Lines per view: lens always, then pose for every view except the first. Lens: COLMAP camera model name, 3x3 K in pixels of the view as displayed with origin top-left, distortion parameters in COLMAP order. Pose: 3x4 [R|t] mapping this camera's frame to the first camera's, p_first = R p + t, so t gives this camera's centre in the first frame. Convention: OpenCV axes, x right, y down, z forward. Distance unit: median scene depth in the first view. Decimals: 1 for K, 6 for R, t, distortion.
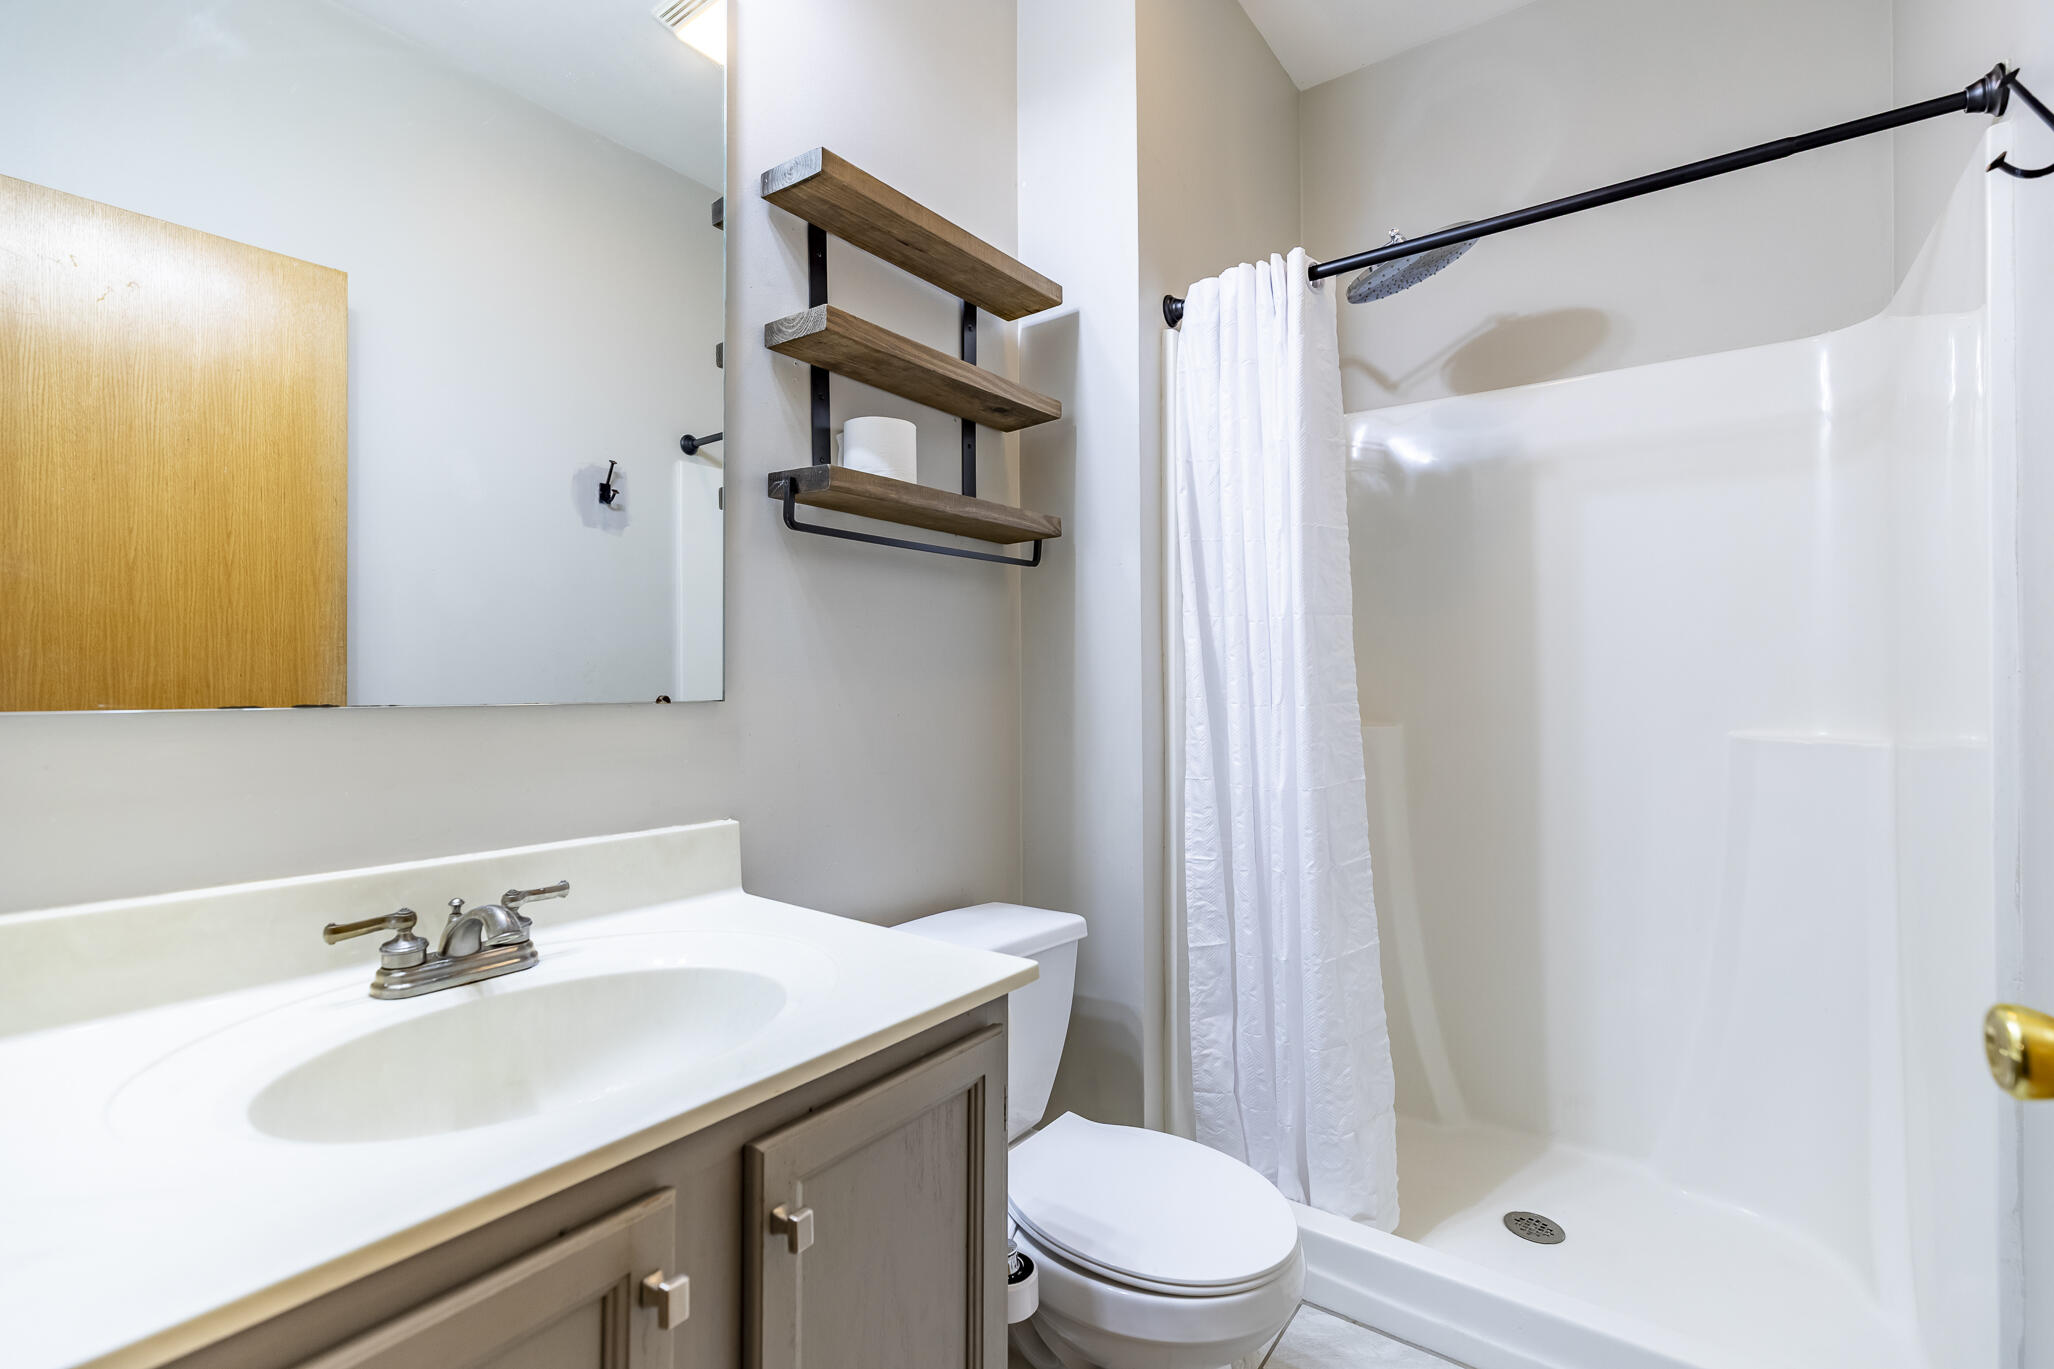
lens RADIAL K [[917.6, 0, 1034.9], [0, 917.6, 674.9], [0, 0, 1]] dist [0.010437, -0.003769]
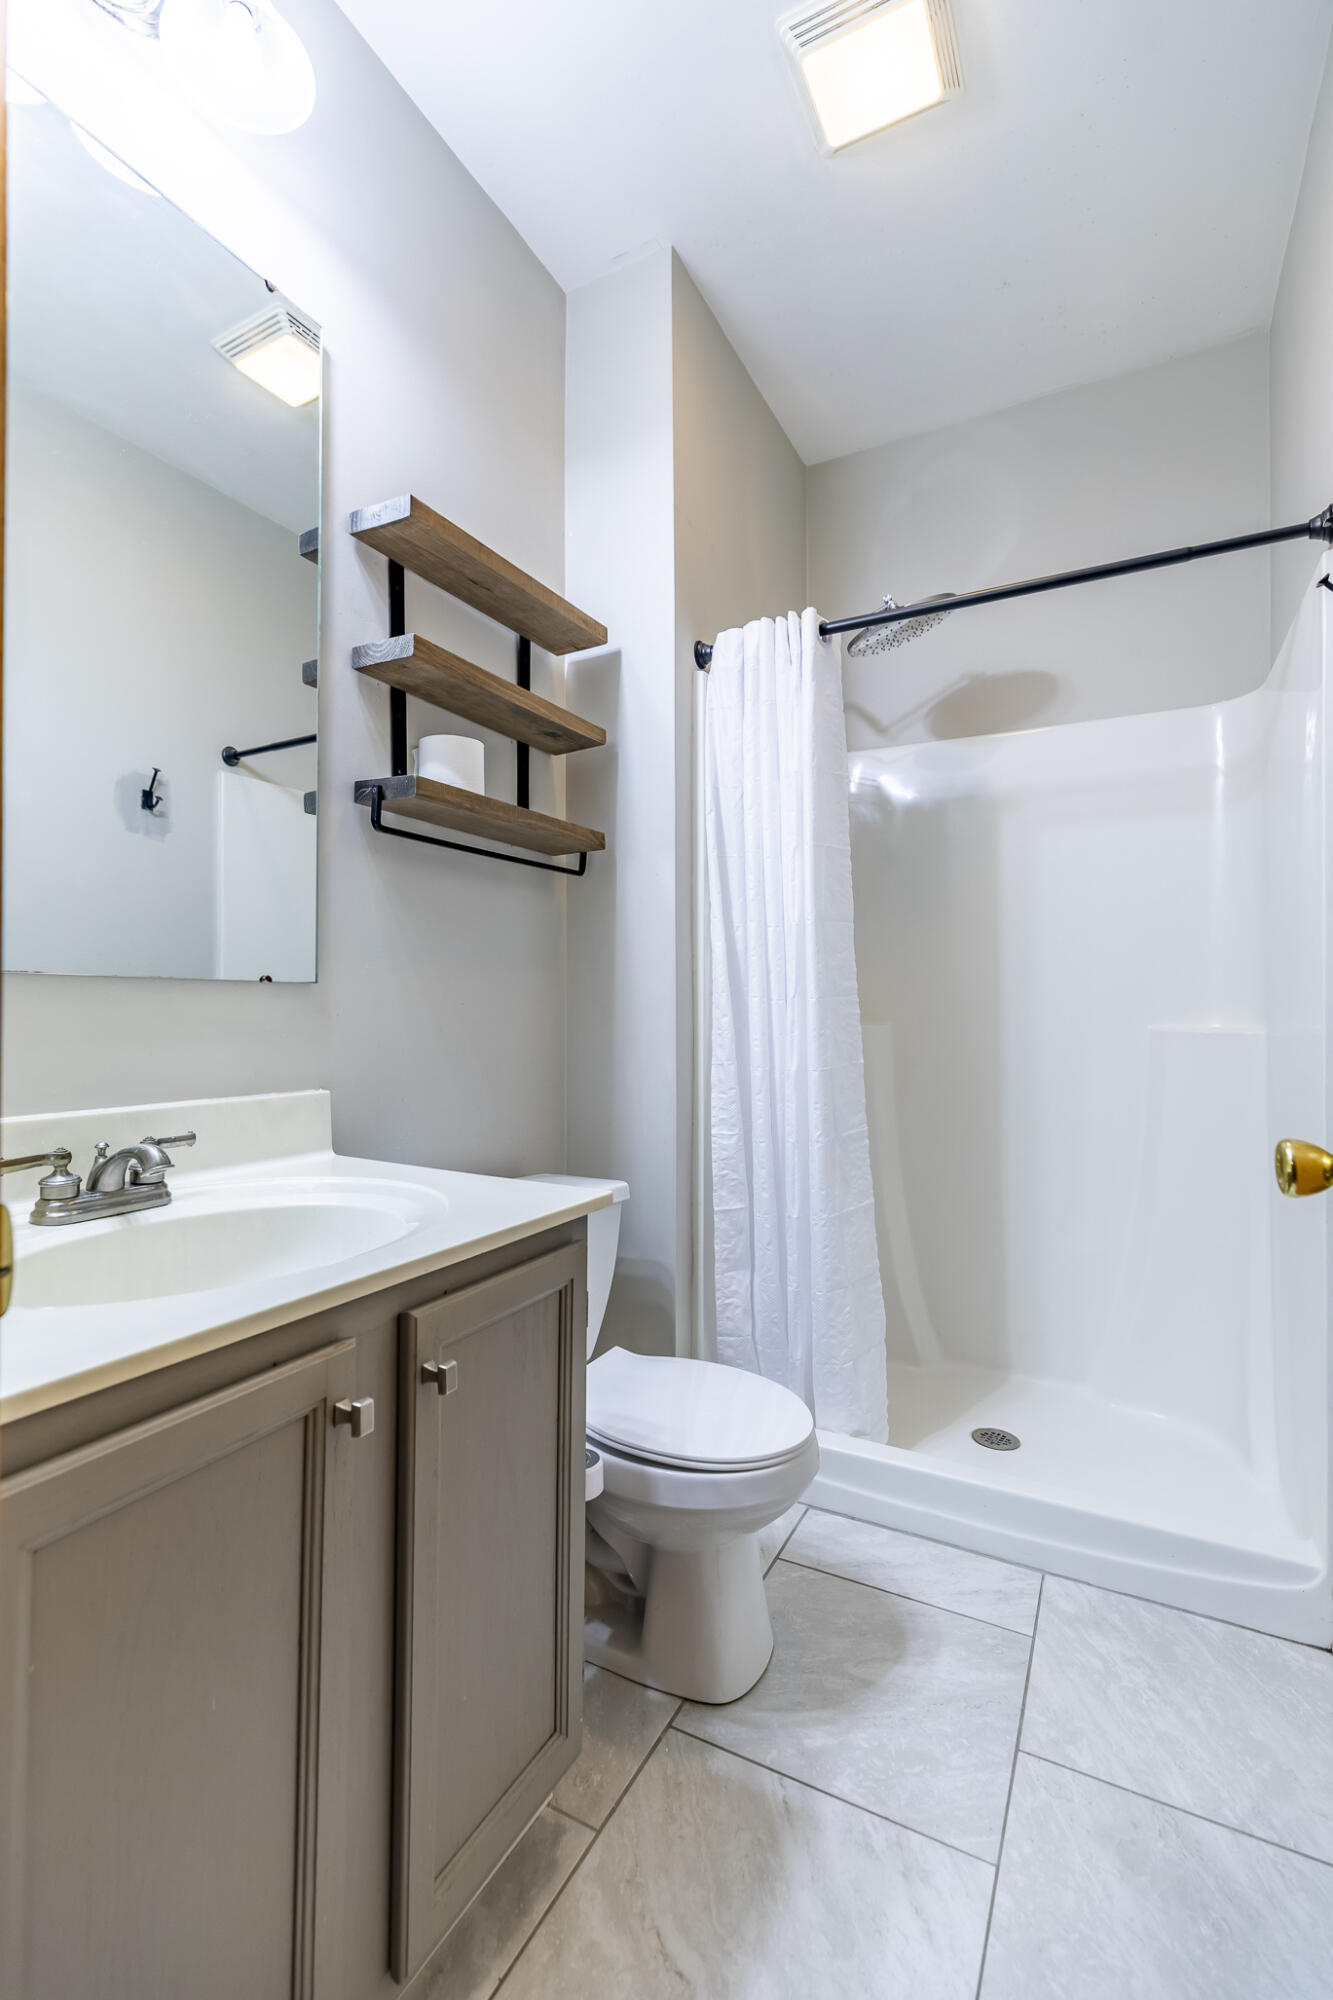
lens RADIAL K [[893.5, 0, 655.1], [0, 893.5, 999.5], [0, 0, 1]] dist [0.010437, -0.003769]
pose [[0.991239, 0.005188, 0.131976, -0.057892], [-0.005041, 0.999986, -0.001447, 0.037484], [-0.131982, 0.000769, 0.991252, -0.103171]]
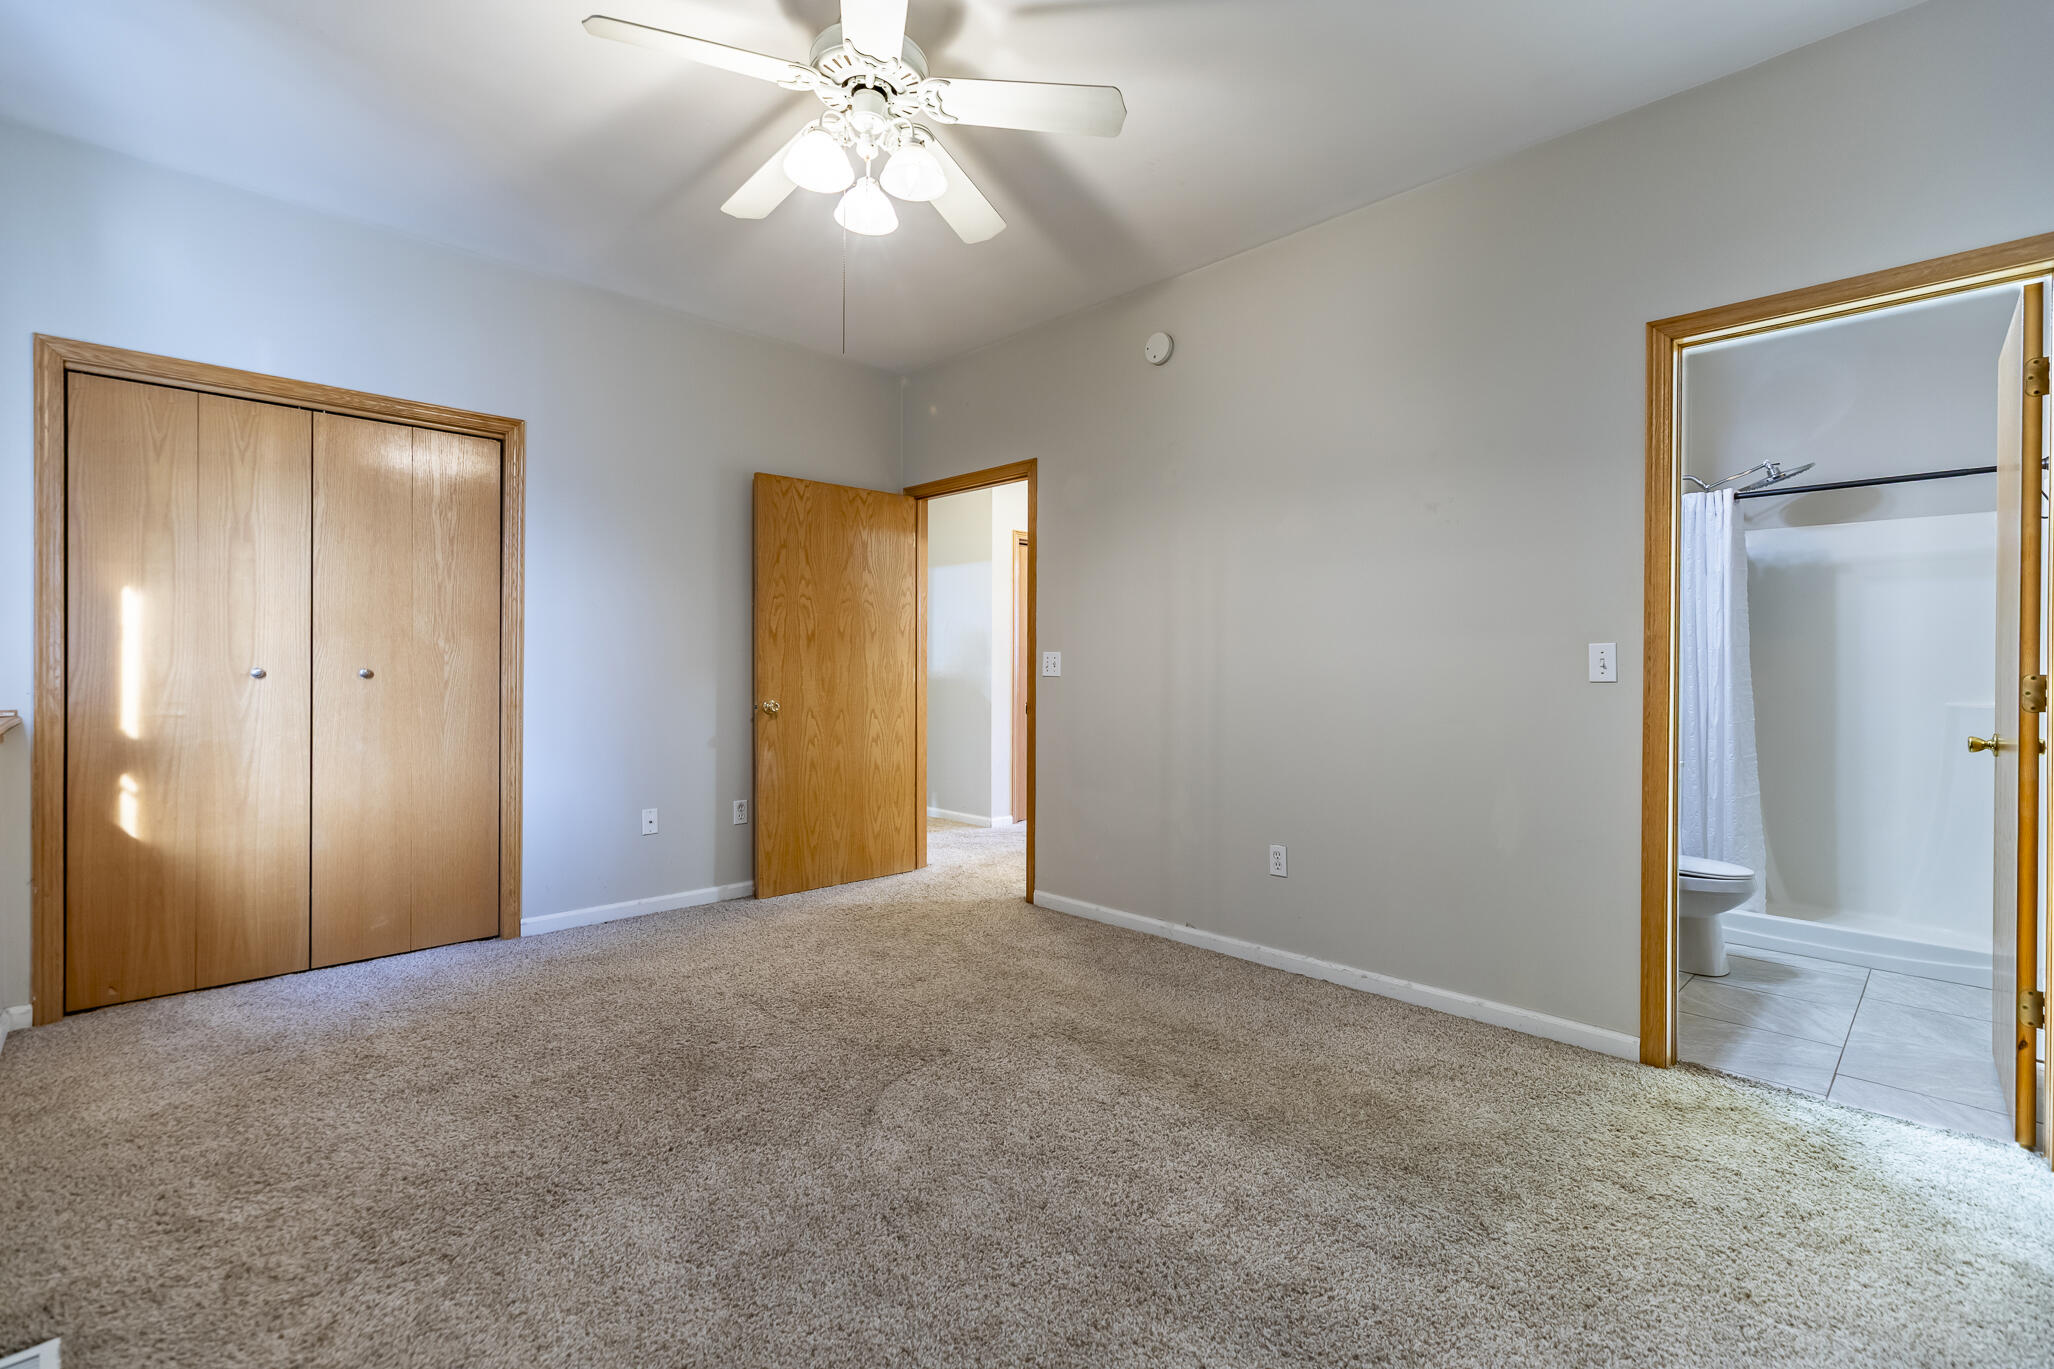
lens RADIAL K [[917.6, 0, 1034.9], [0, 917.6, 674.9], [0, 0, 1]] dist [0.010437, -0.003769]
pose [[0.985555, 0.010950, -0.169001, -1.026525], [-0.009643, 0.999917, 0.008551, 0.001825], [0.169080, -0.006798, 0.985579, -1.563880]]
